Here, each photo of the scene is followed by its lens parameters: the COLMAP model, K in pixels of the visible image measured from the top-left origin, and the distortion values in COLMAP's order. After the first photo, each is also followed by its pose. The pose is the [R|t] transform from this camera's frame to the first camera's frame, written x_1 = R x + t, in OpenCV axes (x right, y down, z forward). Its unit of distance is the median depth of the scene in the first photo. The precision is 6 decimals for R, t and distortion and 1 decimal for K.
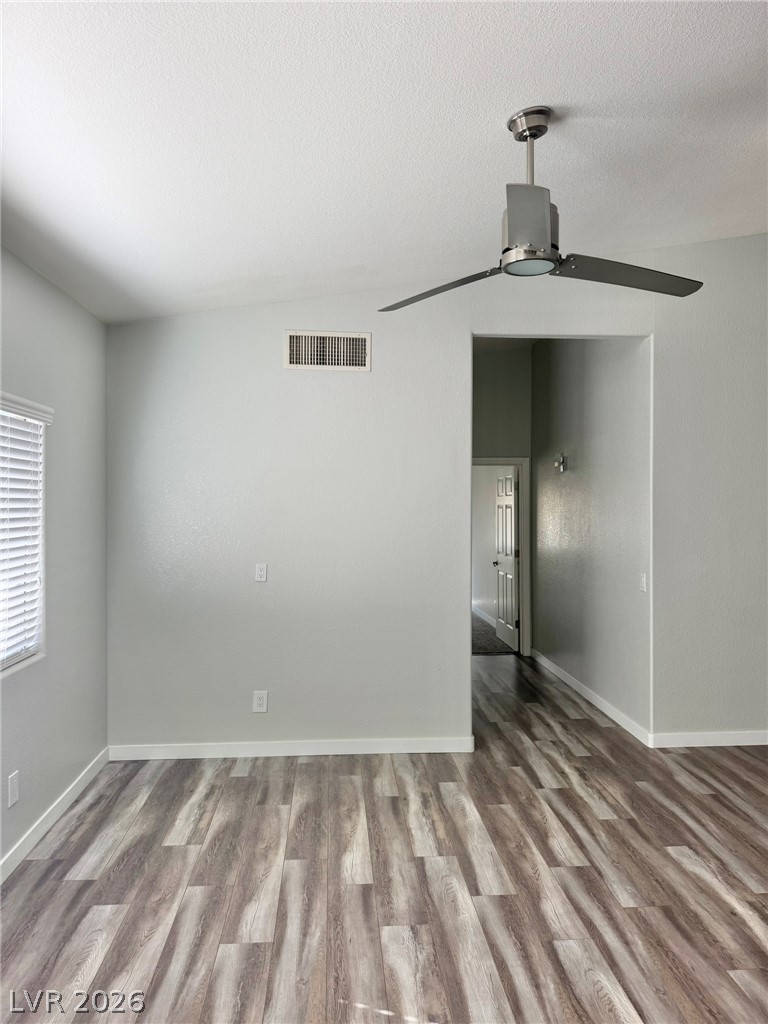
lens RADIAL K [[711.2, 0, 384.0], [0, 711.2, 512.0], [0, 0, 1]] dist [0.046085, -0.059365]
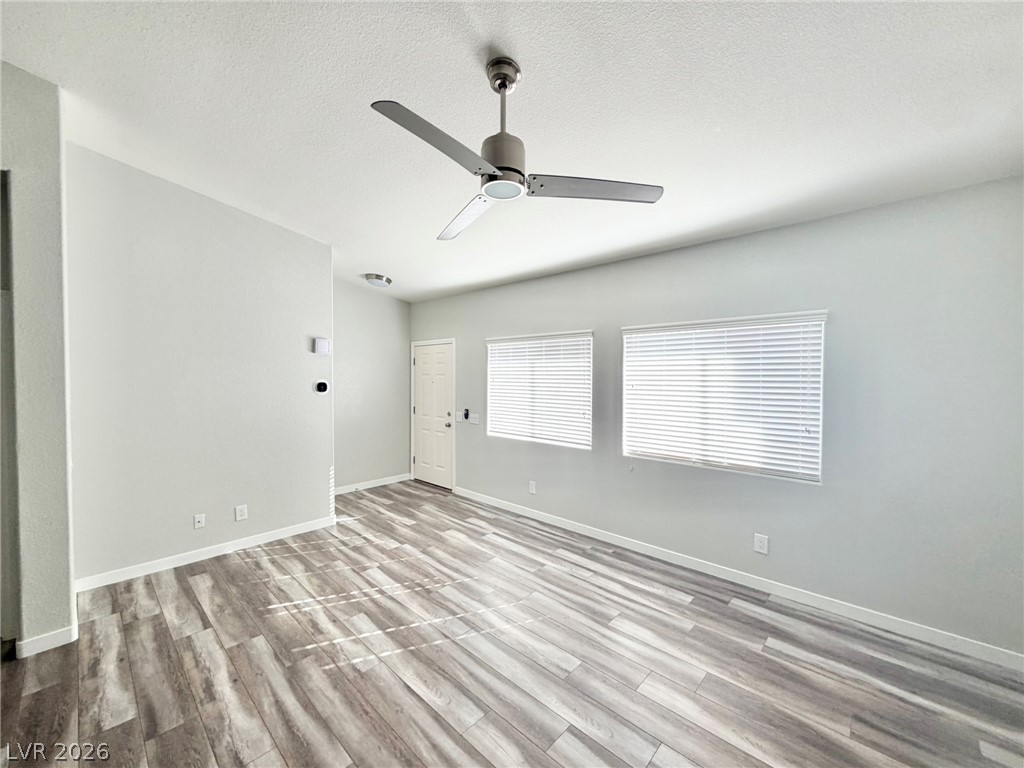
lens RADIAL K [[405.1, 0, 510.4], [0, 405.1, 384.6], [0, 0, 1]] dist [0.002428, -0.000045]
pose [[-0.731498, 0.011885, -0.681740, 0.649165], [-0.011097, 0.999508, 0.029332, -0.017127], [0.681753, 0.029022, -0.731006, 1.451531]]
